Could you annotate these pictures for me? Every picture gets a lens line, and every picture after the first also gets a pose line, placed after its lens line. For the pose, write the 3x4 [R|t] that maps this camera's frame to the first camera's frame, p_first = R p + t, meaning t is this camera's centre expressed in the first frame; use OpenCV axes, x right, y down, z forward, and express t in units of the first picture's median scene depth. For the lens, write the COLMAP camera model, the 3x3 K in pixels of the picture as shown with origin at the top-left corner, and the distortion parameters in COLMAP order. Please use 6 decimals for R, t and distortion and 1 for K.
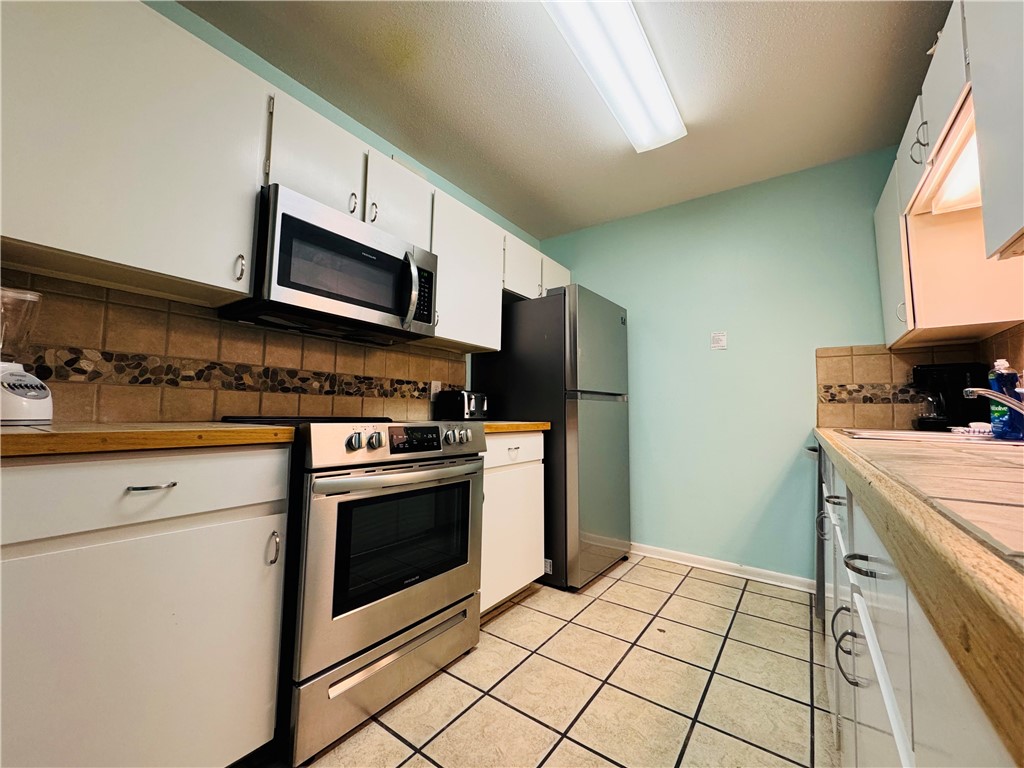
lens RADIAL K [[407.7, 0, 513.9], [0, 407.7, 382.1], [0, 0, 1]] dist [-0.002542, 0.000442]
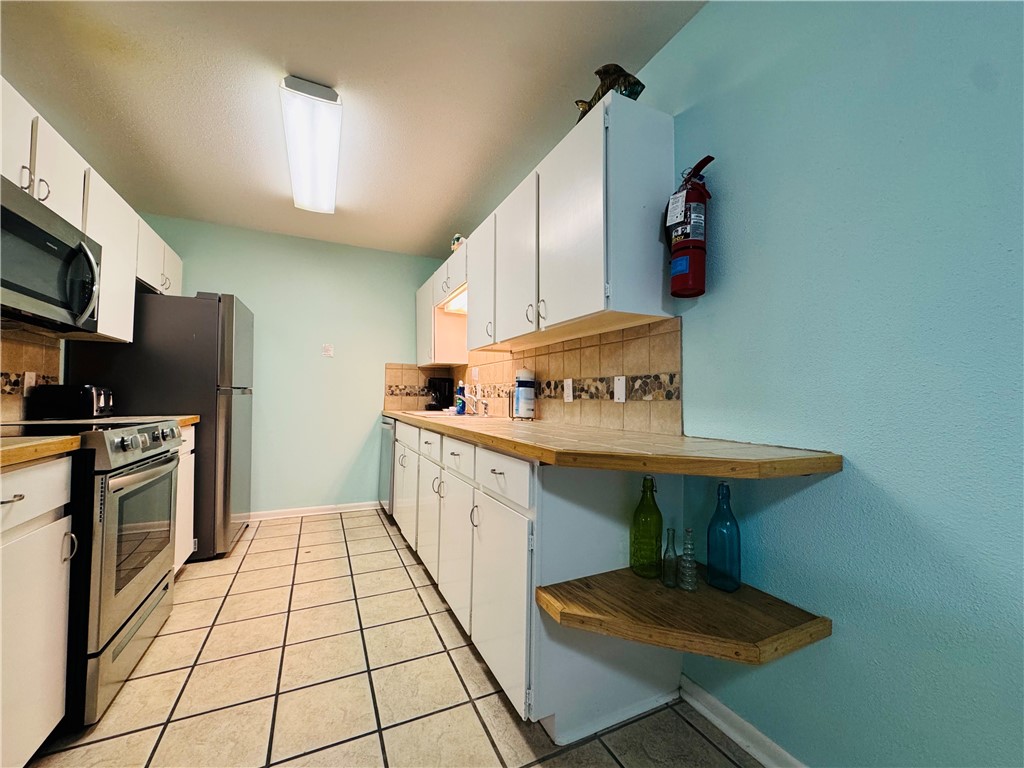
lens RADIAL K [[407.7, 0, 511.8], [0, 407.7, 383.0], [0, 0, 1]] dist [-0.002542, 0.000442]
pose [[0.482518, 0.018630, 0.875688, -0.484228], [-0.066684, 0.997653, 0.015518, -0.064249], [-0.873344, -0.065882, 0.482628, -0.267424]]
